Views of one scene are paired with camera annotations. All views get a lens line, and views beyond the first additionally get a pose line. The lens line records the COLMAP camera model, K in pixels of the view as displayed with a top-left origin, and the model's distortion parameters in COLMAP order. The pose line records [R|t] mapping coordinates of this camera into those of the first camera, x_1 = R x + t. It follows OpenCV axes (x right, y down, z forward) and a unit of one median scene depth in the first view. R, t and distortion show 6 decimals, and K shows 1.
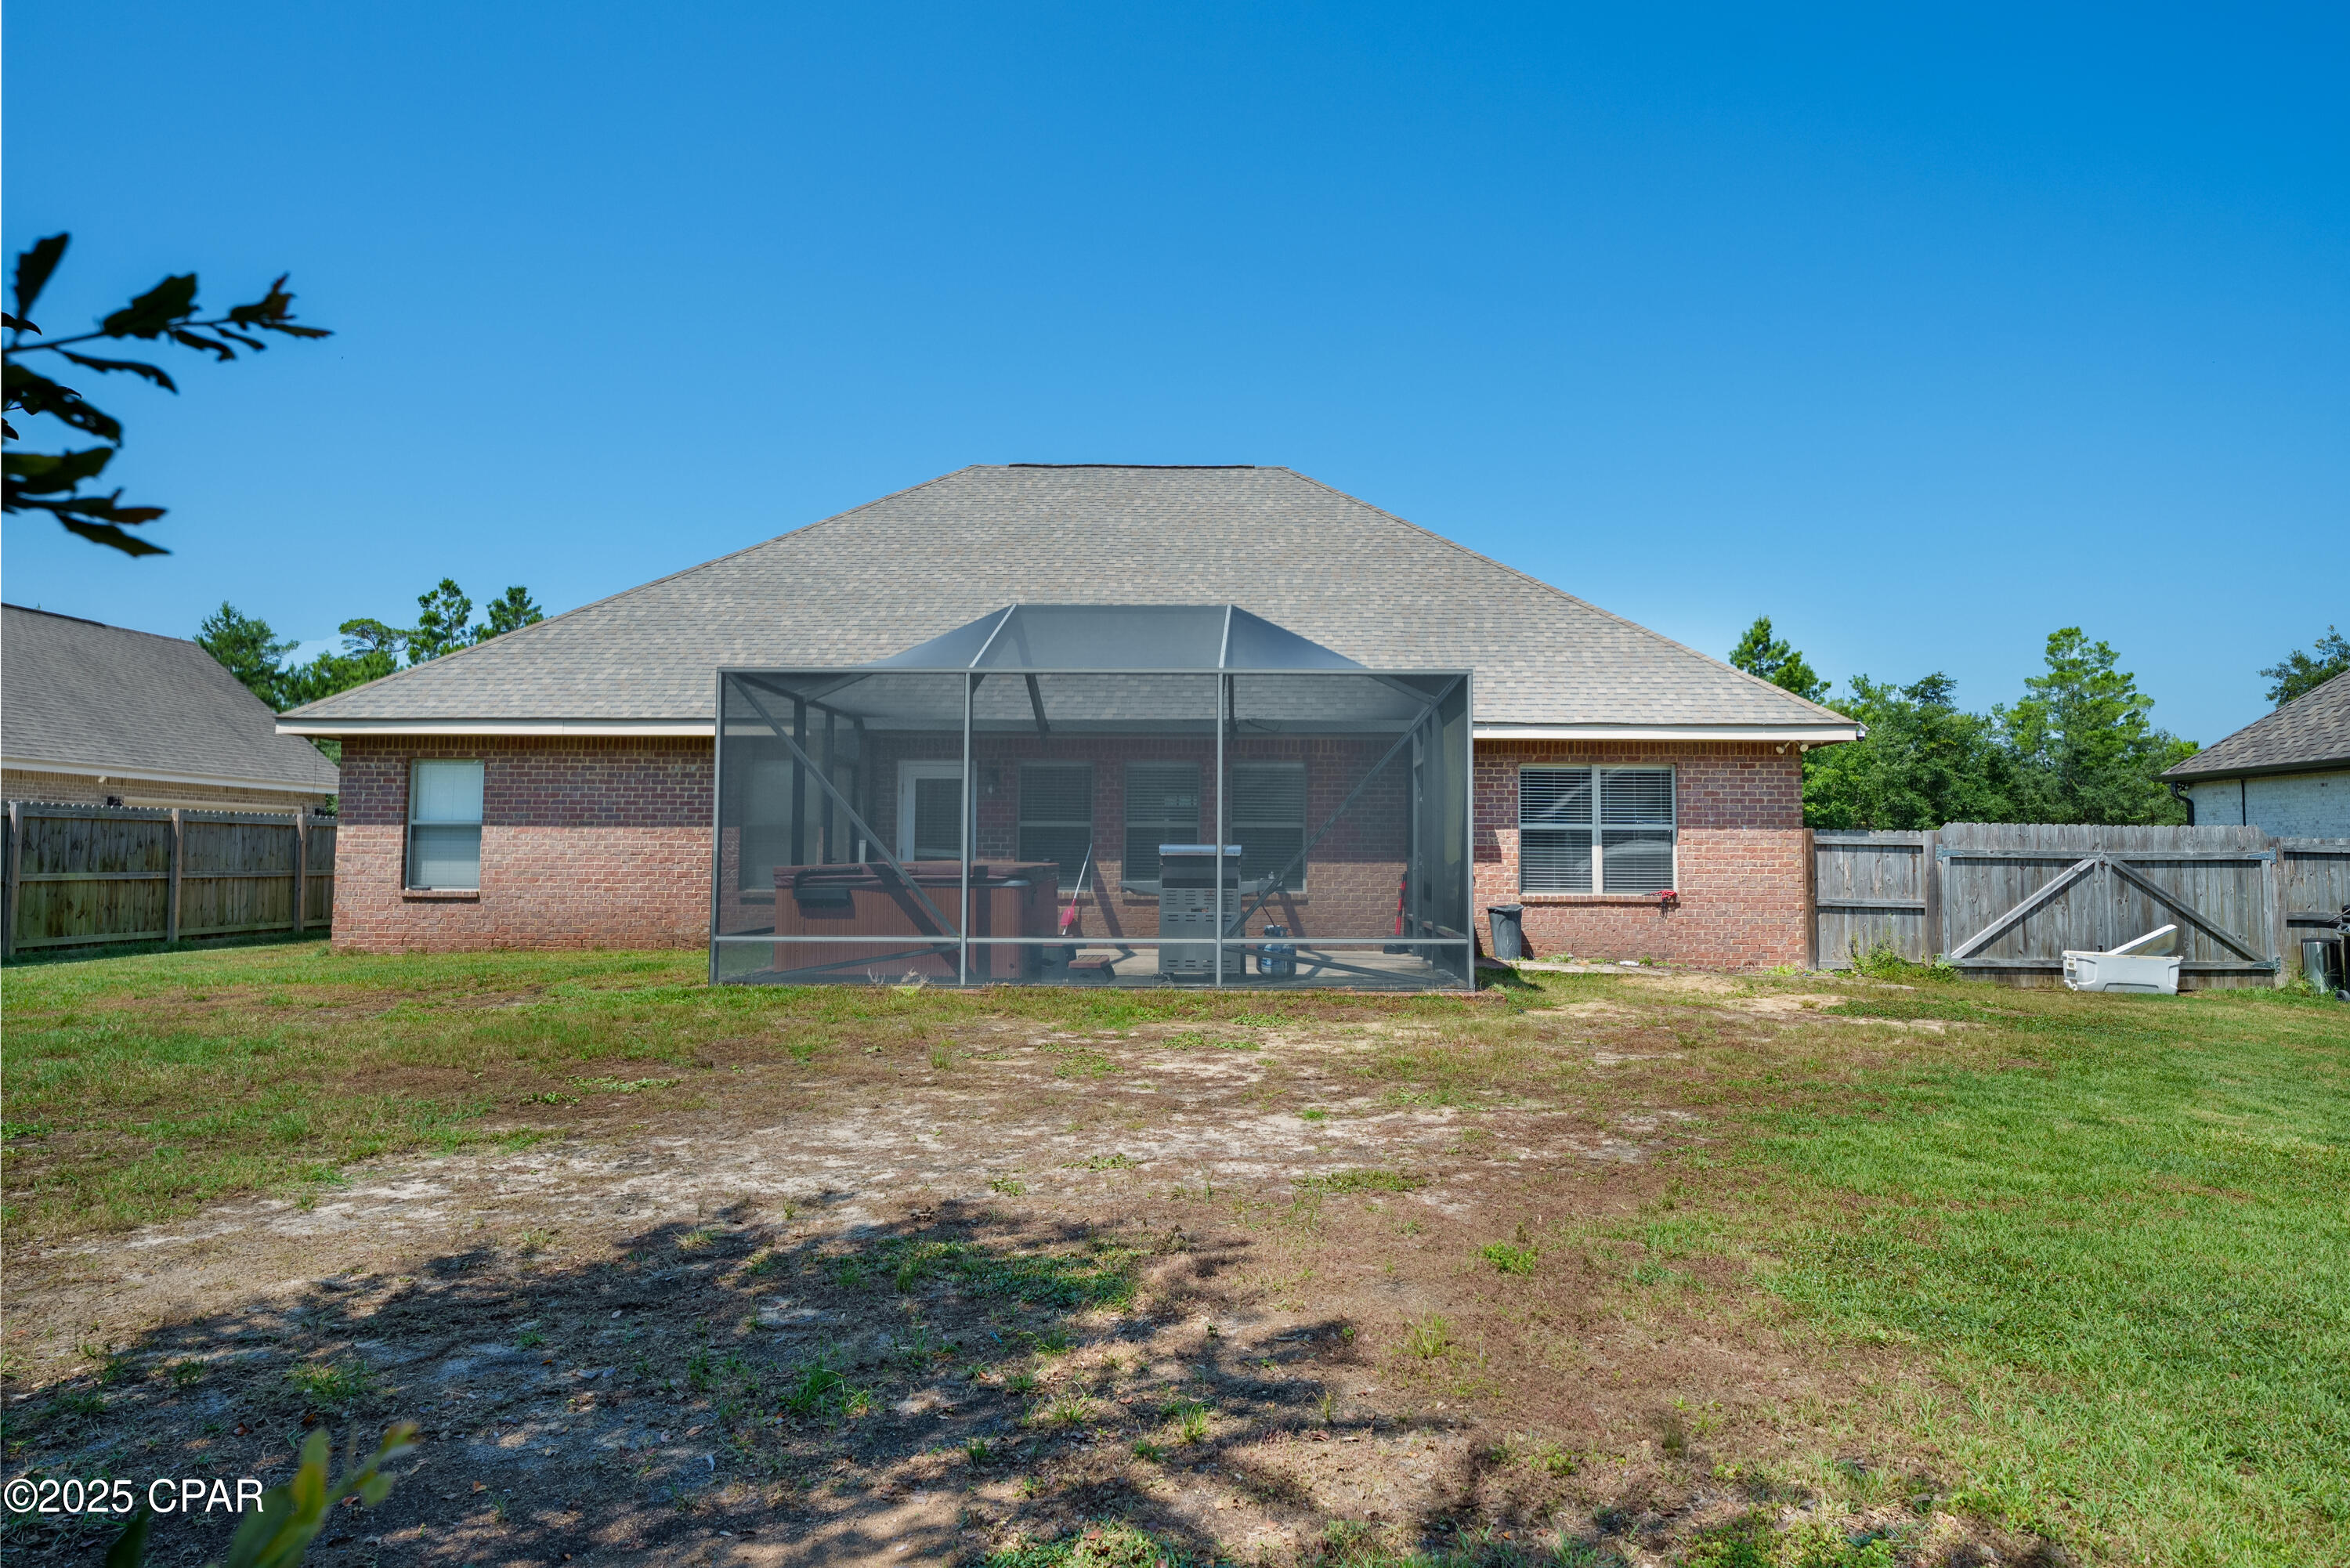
lens RADIAL K [[1310.3, 0, 1168.9], [0, 1310.3, 789.1], [0, 0, 1]] dist [0.002271, 0.000305]
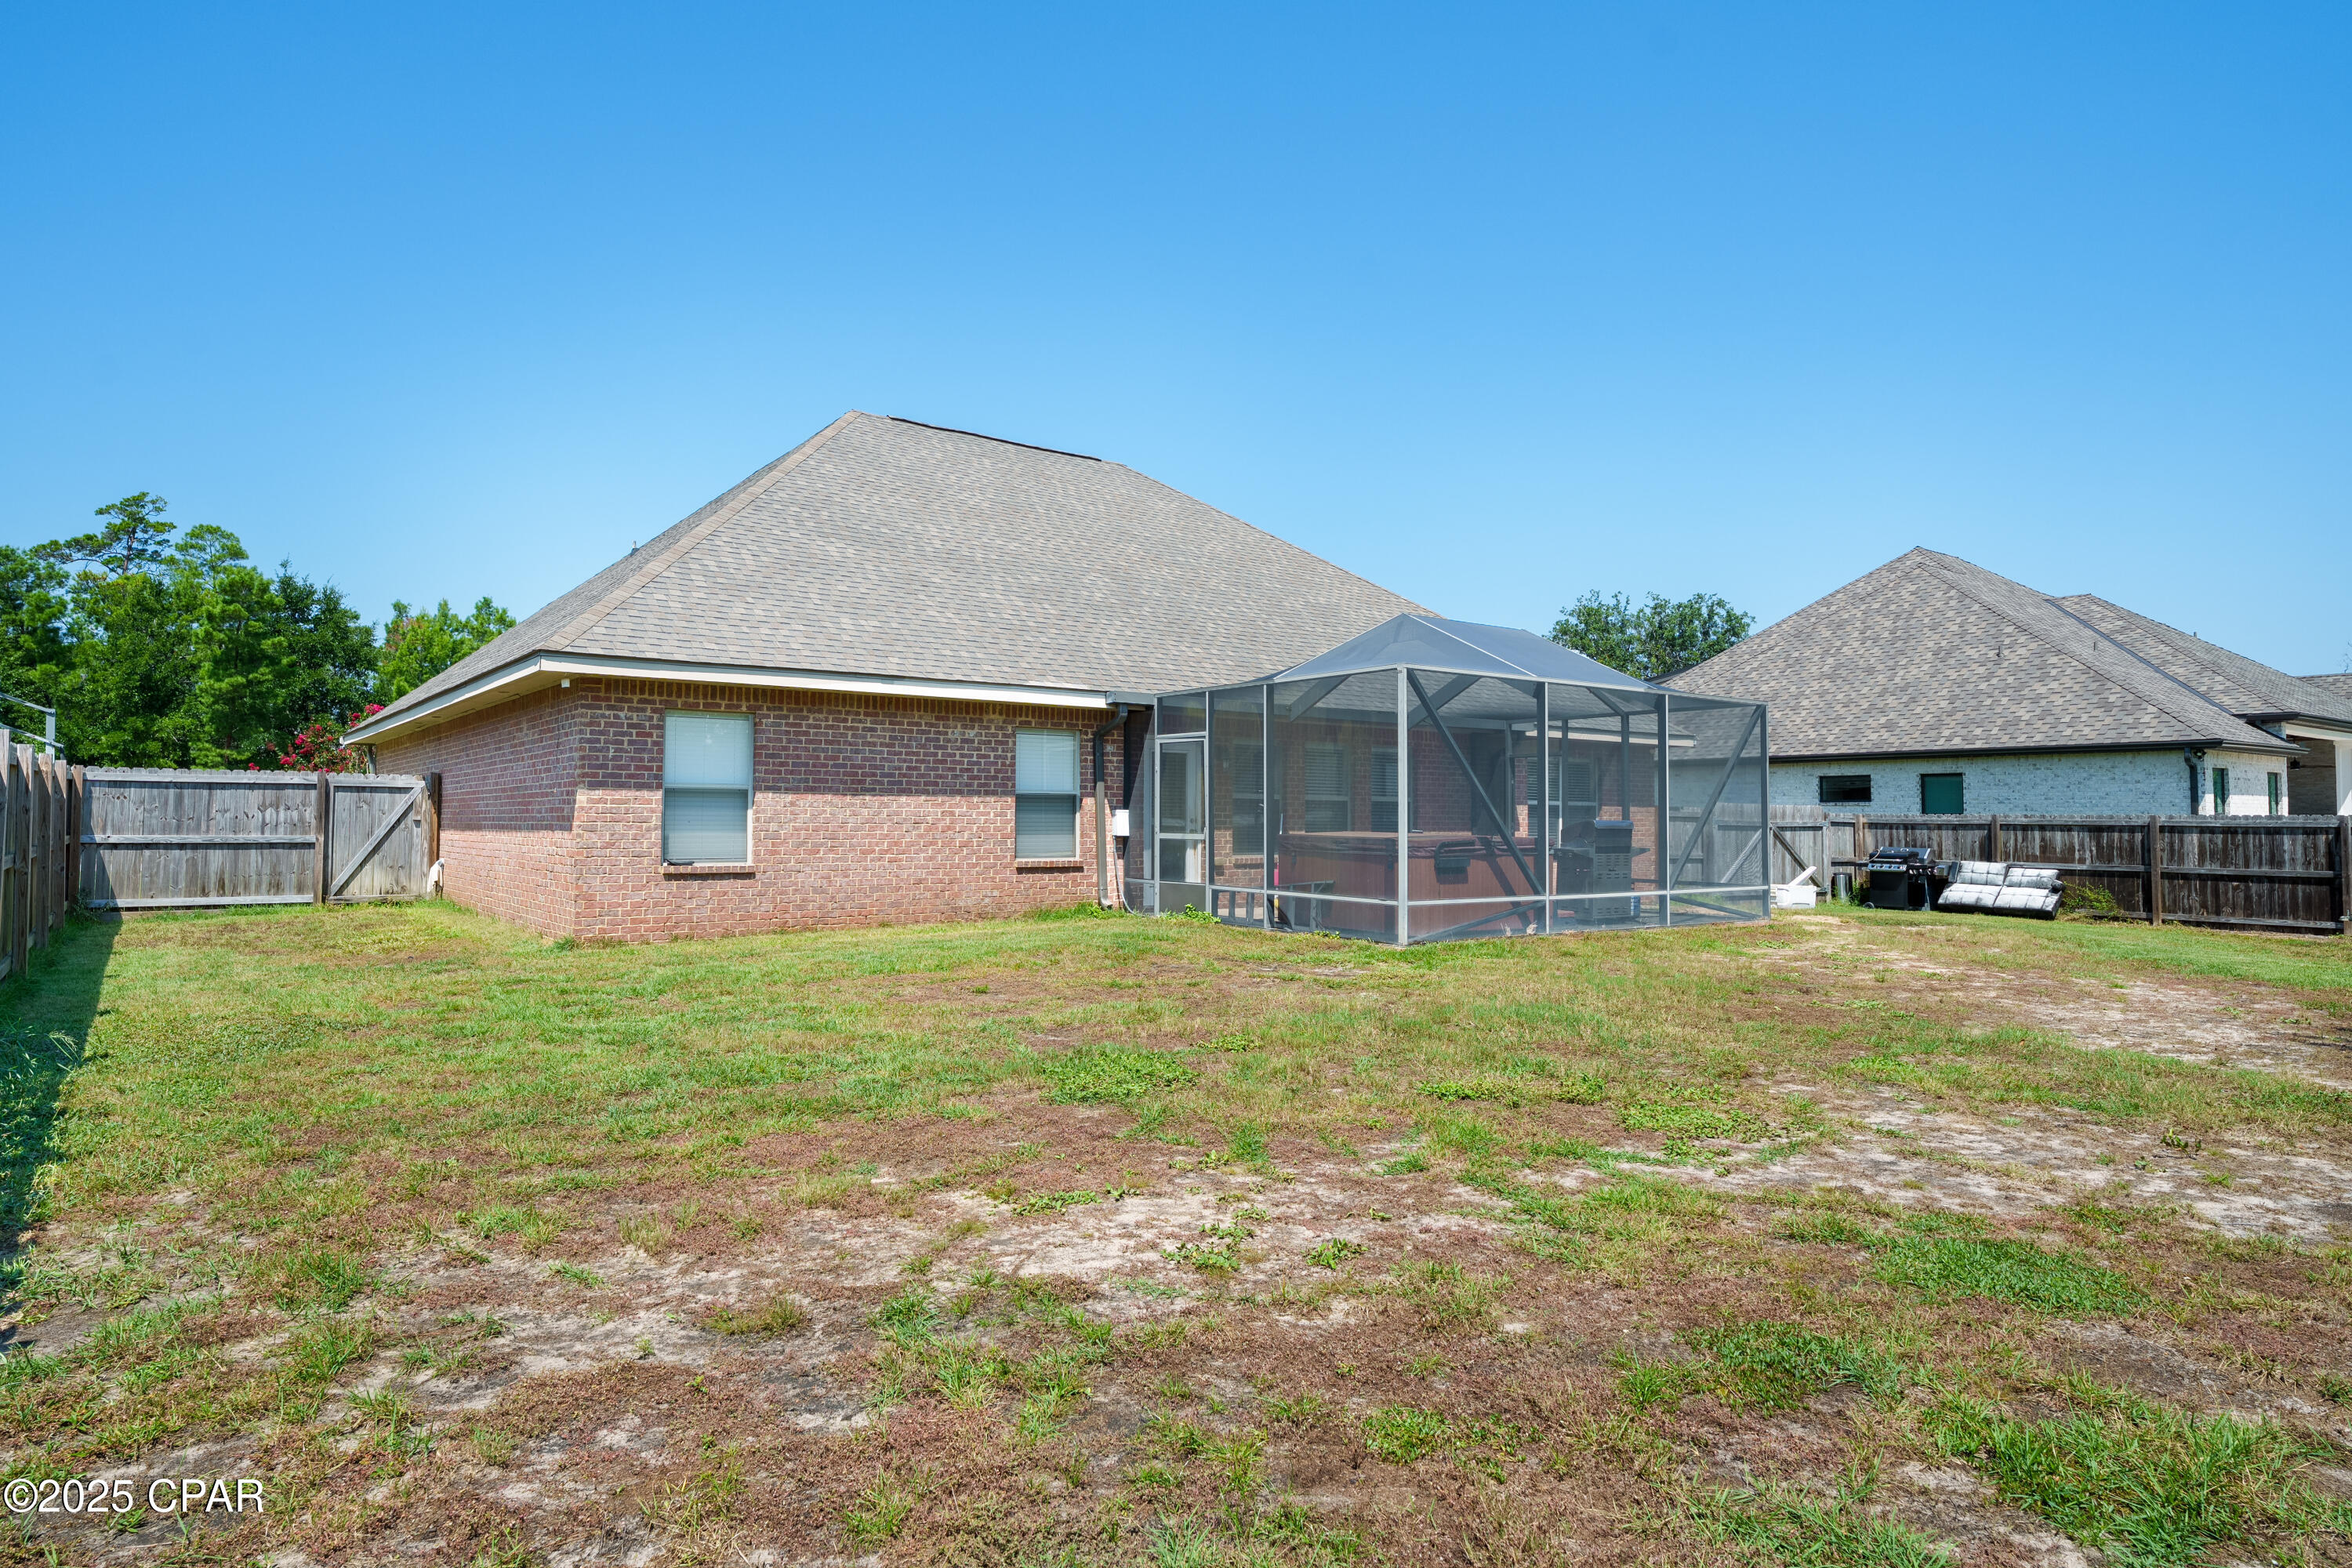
lens RADIAL K [[1311.6, 0, 1176.7], [0, 1311.6, 788.9], [0, 0, 1]] dist [0.002271, 0.000305]
pose [[0.817846, 0.014935, 0.575244, -0.798178], [-0.036075, 0.999027, 0.025351, -0.005834], [-0.574306, -0.041485, 0.817589, 0.121458]]
